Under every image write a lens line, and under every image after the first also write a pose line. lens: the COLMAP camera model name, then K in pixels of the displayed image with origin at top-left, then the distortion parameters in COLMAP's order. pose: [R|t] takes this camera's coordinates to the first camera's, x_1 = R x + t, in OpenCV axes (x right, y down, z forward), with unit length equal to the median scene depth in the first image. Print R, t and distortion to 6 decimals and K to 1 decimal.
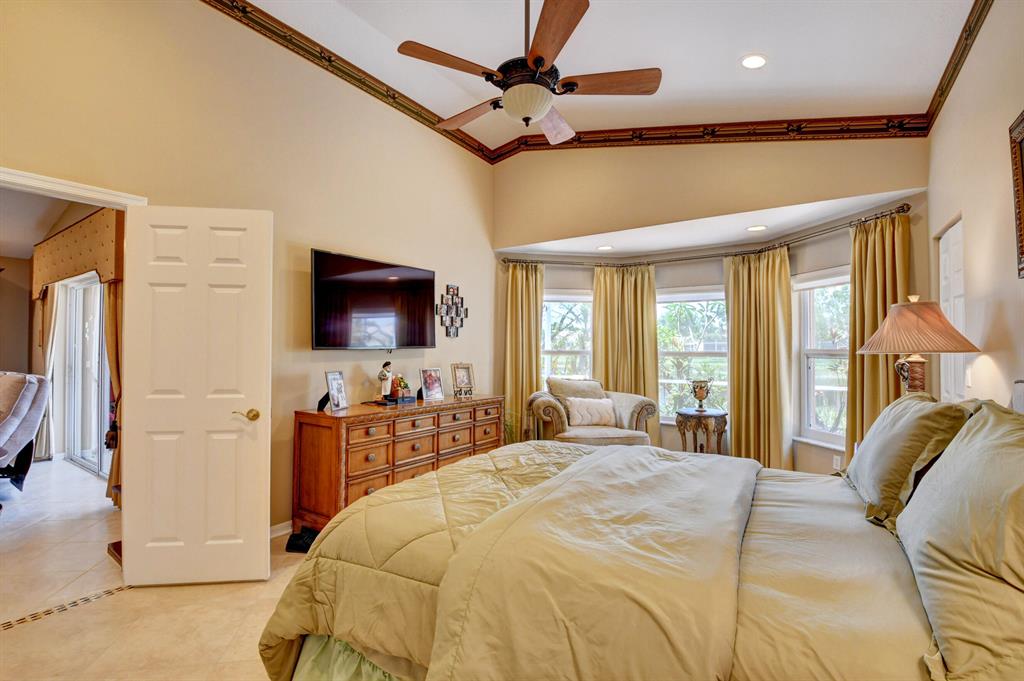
lens RADIAL K [[457.3, 0, 510.5], [0, 457.3, 340.9], [0, 0, 1]] dist [0.014419, -0.029992]
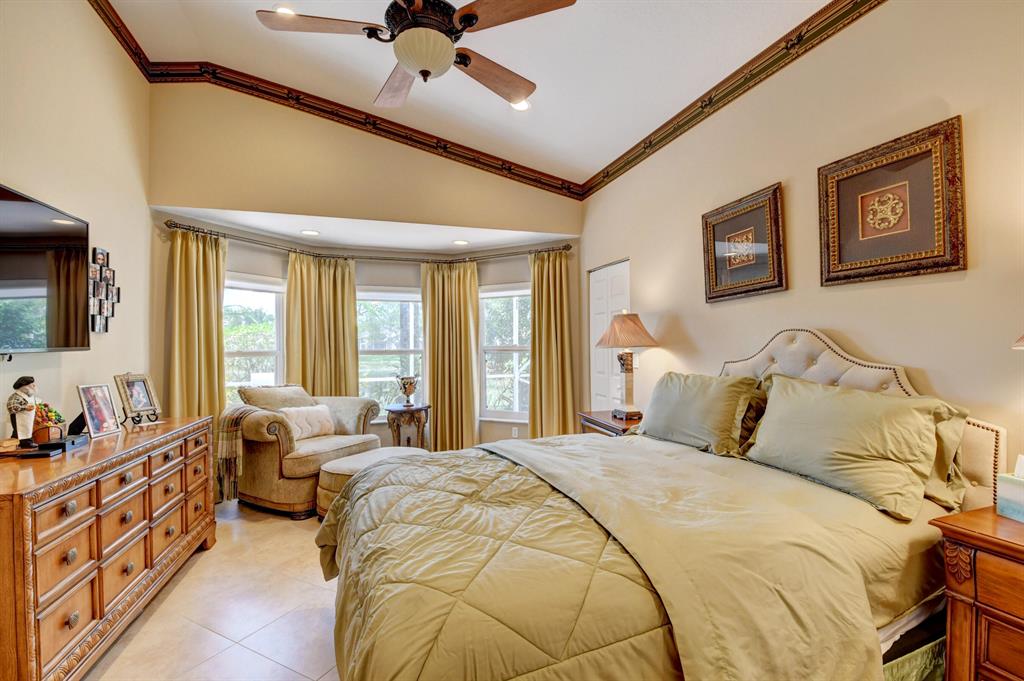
lens RADIAL K [[448.8, 0, 507.8], [0, 448.8, 340.5], [0, 0, 1]] dist [0.013832, -0.026298]
pose [[0.617158, -0.000511, 0.786839, -0.279741], [-0.000723, 0.999999, 0.001217, 0.001383], [-0.786839, -0.001320, 0.617157, 0.203119]]
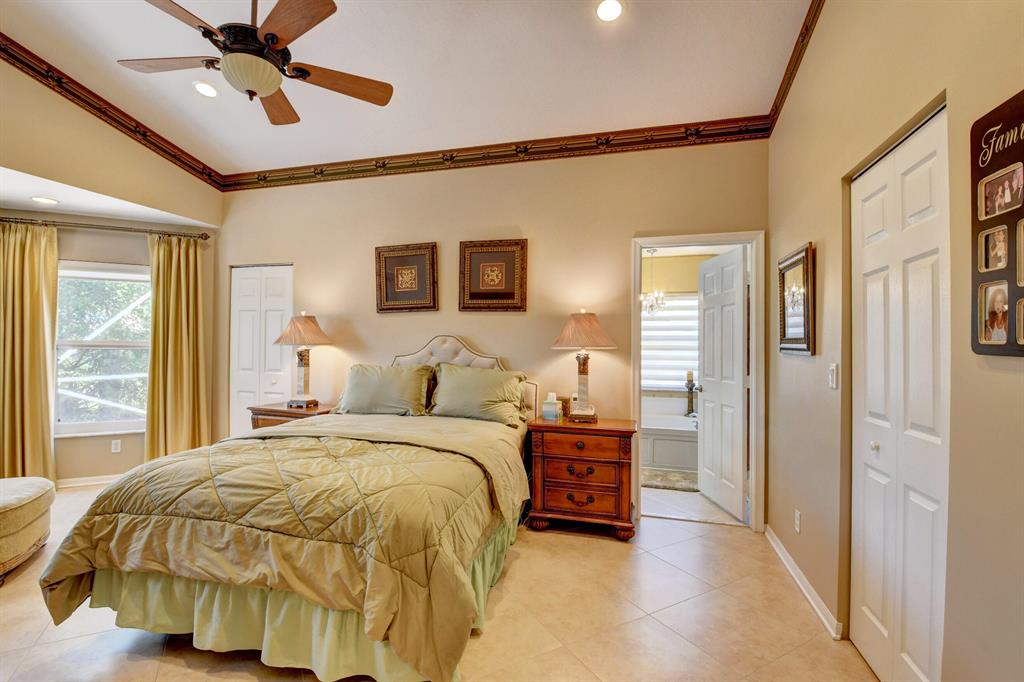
lens RADIAL K [[460.4, 0, 510.7], [0, 460.4, 342.3], [0, 0, 1]] dist [-0.000105, -0.013341]
pose [[-0.318960, -0.004185, 0.947759, -0.541369], [-0.026515, 0.999638, -0.004509, 0.002672], [-0.947397, -0.026568, -0.318955, 0.427041]]
